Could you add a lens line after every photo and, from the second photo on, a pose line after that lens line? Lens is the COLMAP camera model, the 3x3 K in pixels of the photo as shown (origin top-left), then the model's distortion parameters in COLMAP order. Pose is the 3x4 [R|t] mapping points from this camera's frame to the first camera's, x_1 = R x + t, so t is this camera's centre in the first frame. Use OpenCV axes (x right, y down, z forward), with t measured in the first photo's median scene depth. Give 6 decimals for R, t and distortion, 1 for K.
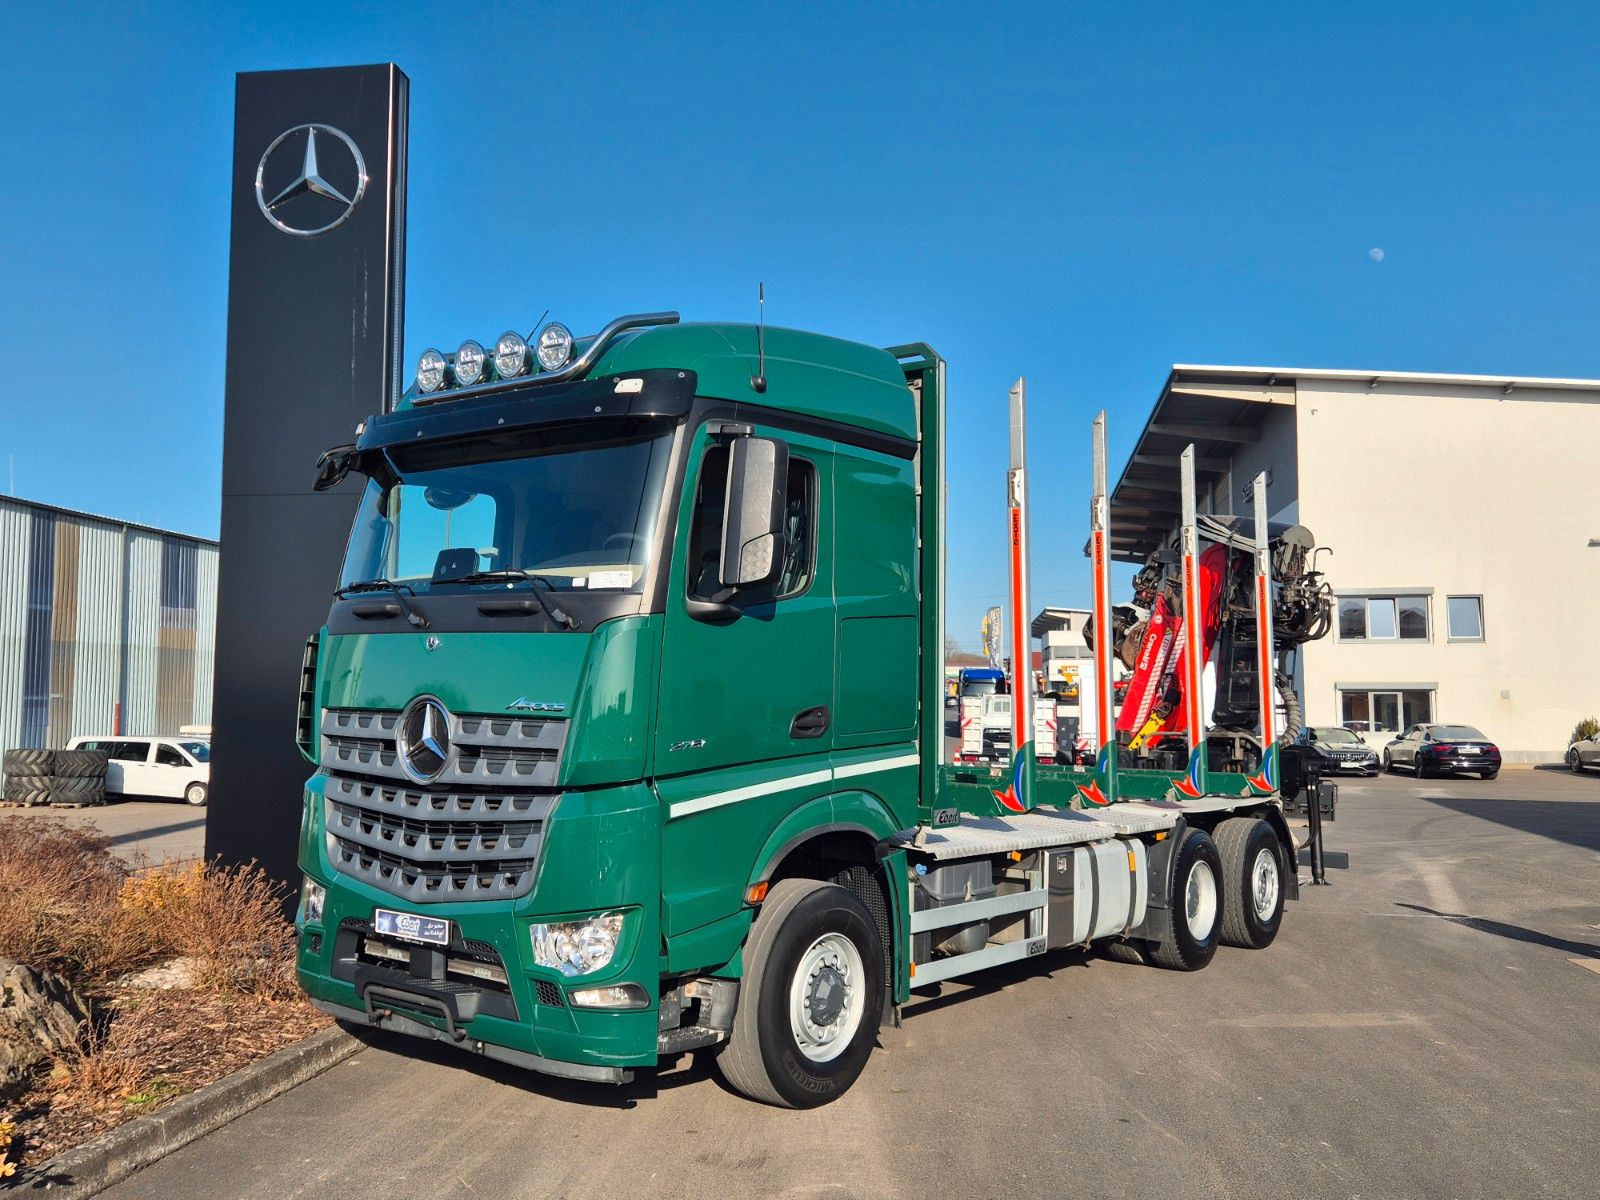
lens RADIAL K [[1335.0, 0, 800.0], [0, 1335.0, 600.0], [0, 0, 1]] dist [0.033734, 0.000451]
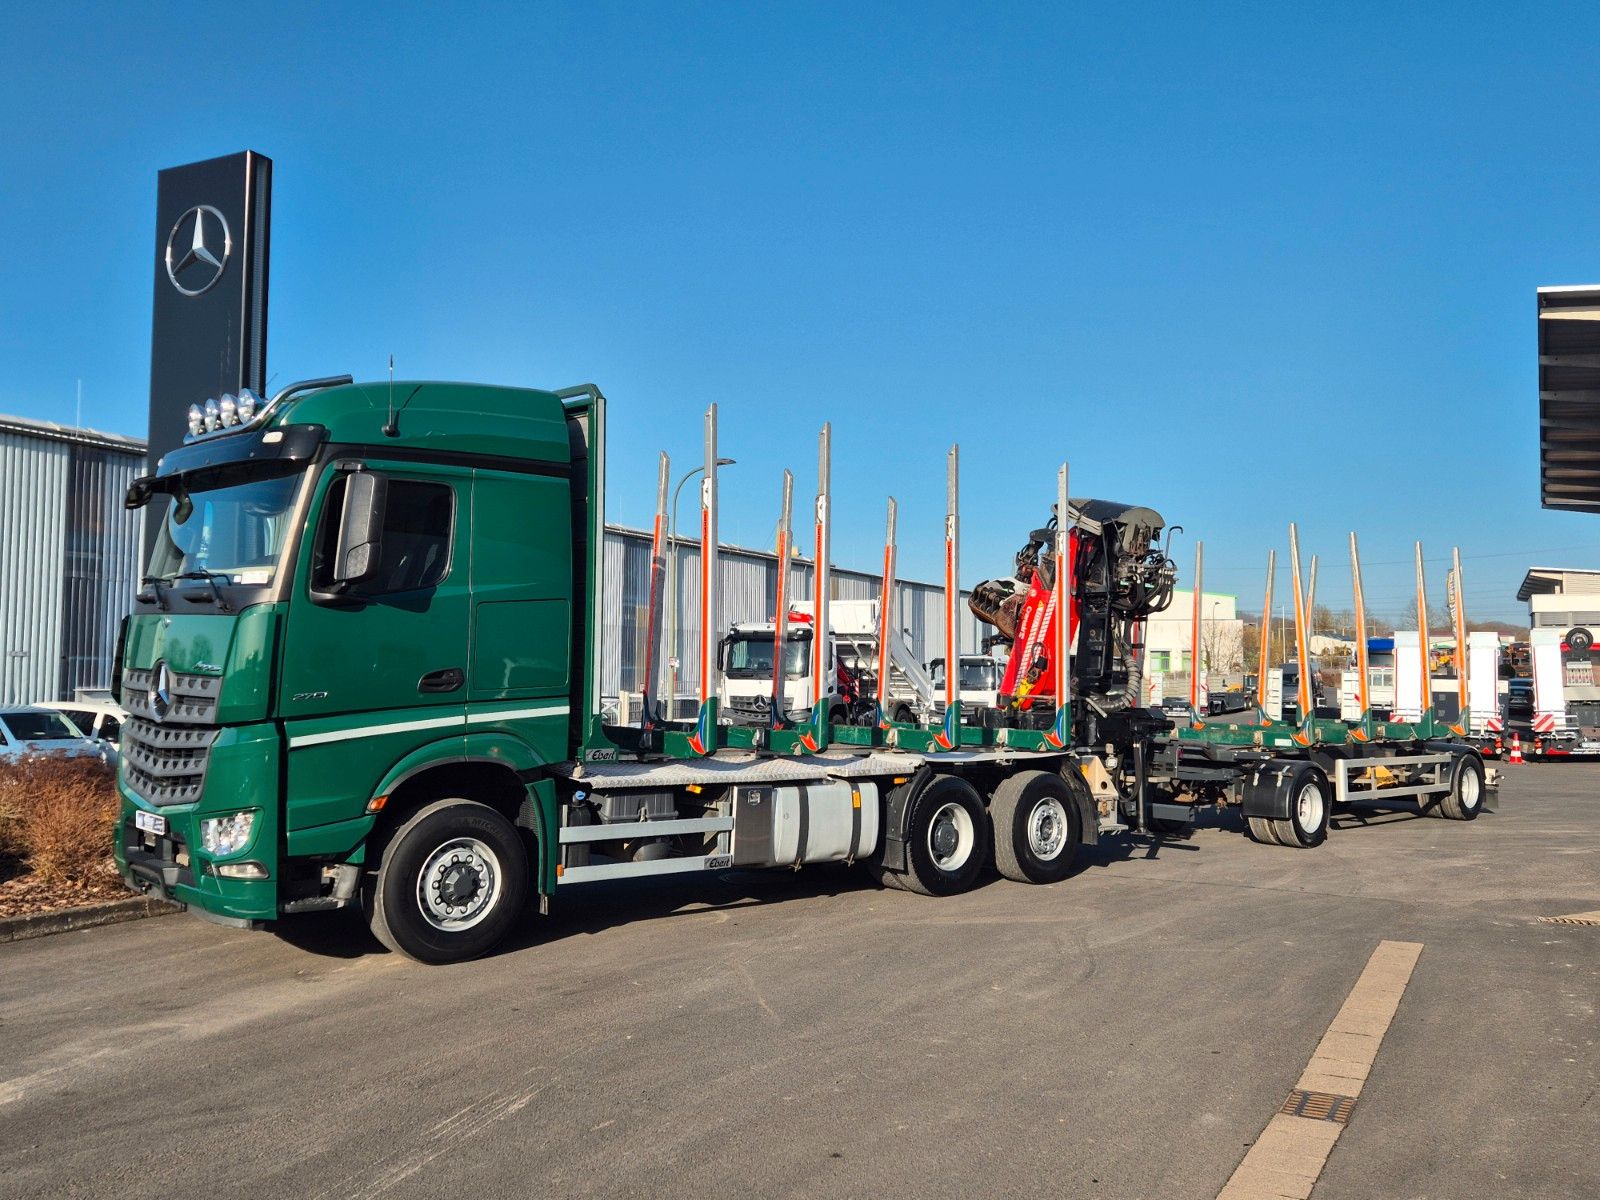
lens RADIAL K [[1335.0, 0, 800.0], [0, 1335.0, 600.0], [0, 0, 1]] dist [0.033734, 0.000451]
pose [[0.988814, -0.002467, -0.149131, 0.555188], [0.006362, 0.999651, 0.025647, -0.020960], [0.149016, -0.026309, 0.988485, -0.269934]]
